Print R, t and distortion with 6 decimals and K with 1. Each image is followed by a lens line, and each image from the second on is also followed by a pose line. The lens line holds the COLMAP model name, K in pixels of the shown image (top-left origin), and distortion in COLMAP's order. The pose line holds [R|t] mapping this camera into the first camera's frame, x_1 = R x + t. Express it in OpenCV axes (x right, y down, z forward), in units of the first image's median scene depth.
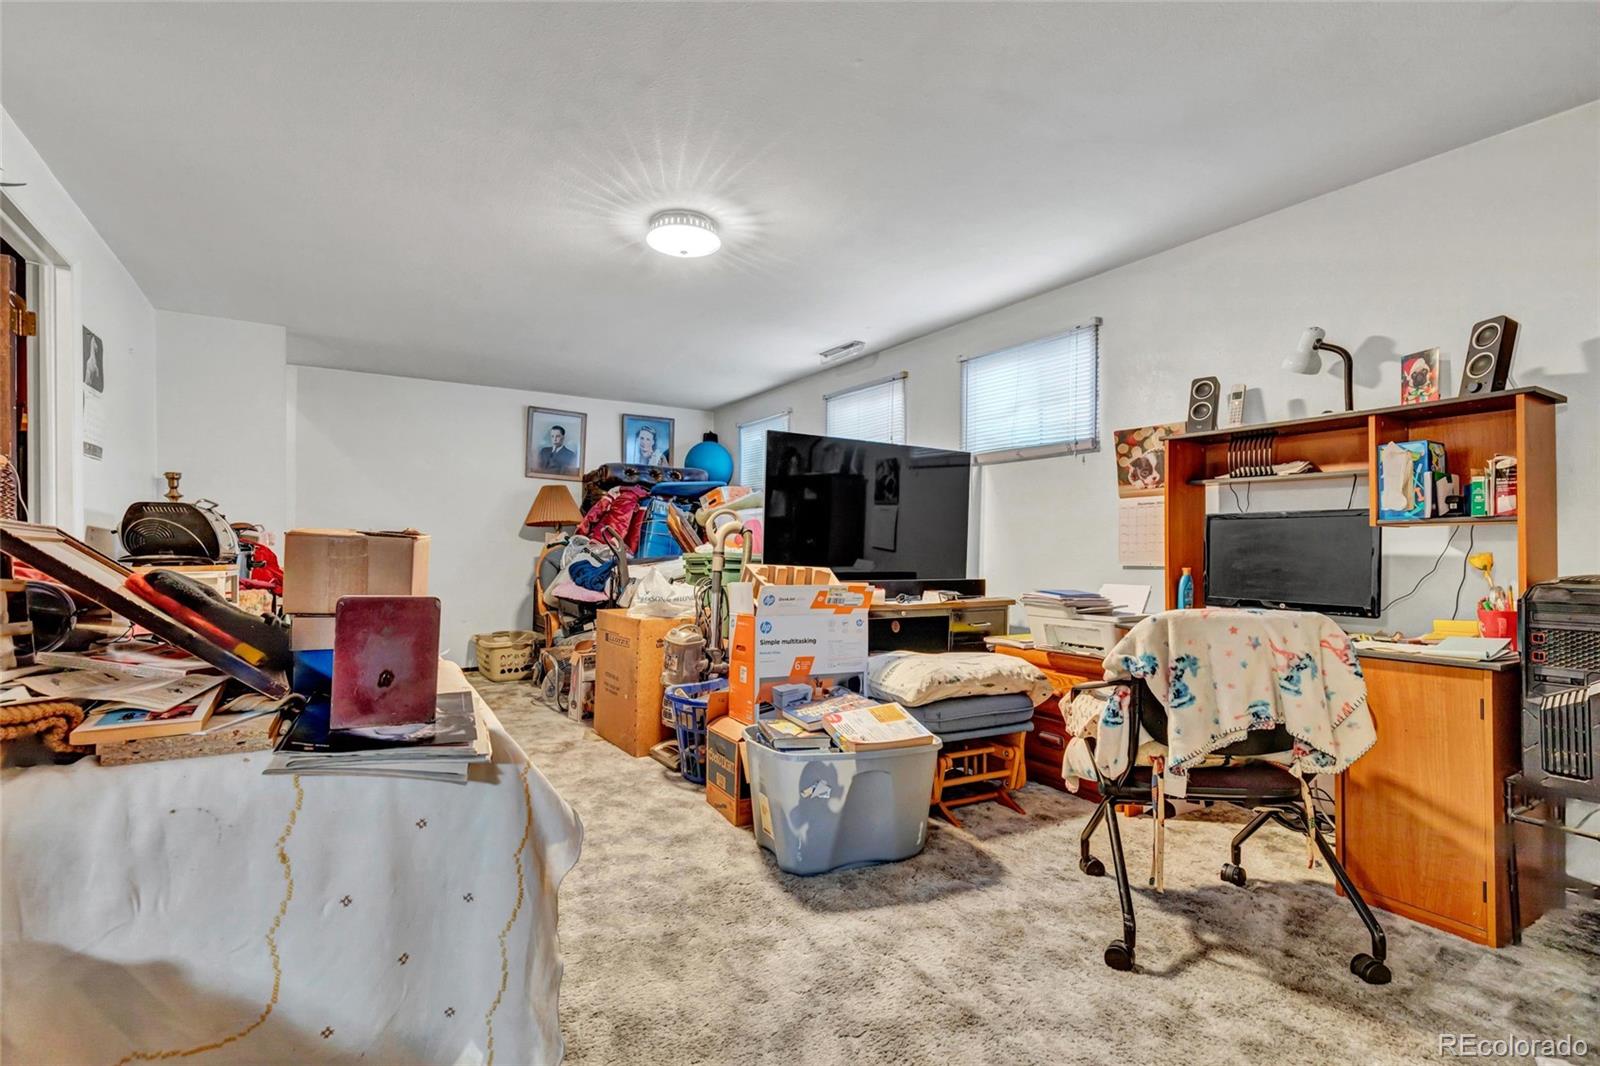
lens RADIAL K [[731.0, 0, 801.2], [0, 731.0, 539.8], [0, 0, 1]] dist [0.005544, -0.000727]
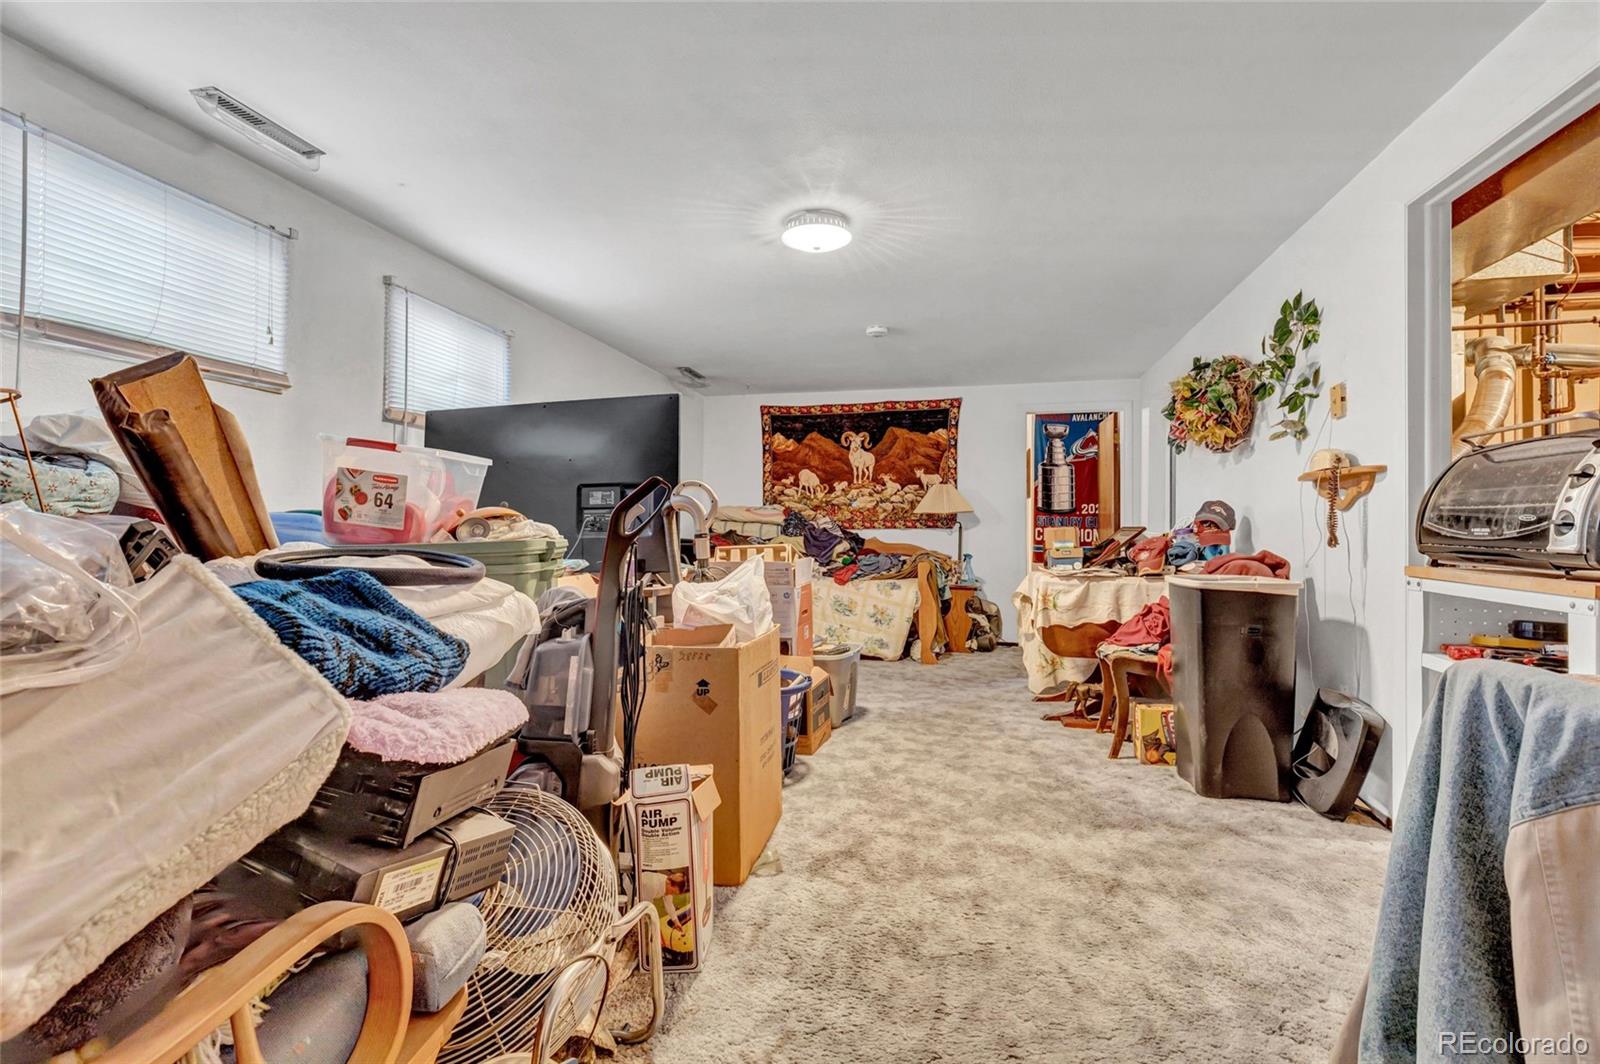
lens RADIAL K [[731.0, 0, 800.7], [0, 731.0, 531.9], [0, 0, 1]] dist [0.005544, -0.000727]
pose [[-0.697314, -0.000161, 0.716766, -0.934681], [-0.010184, 0.999901, -0.009683, 0.026431], [-0.716694, -0.014051, -0.697246, 1.827838]]
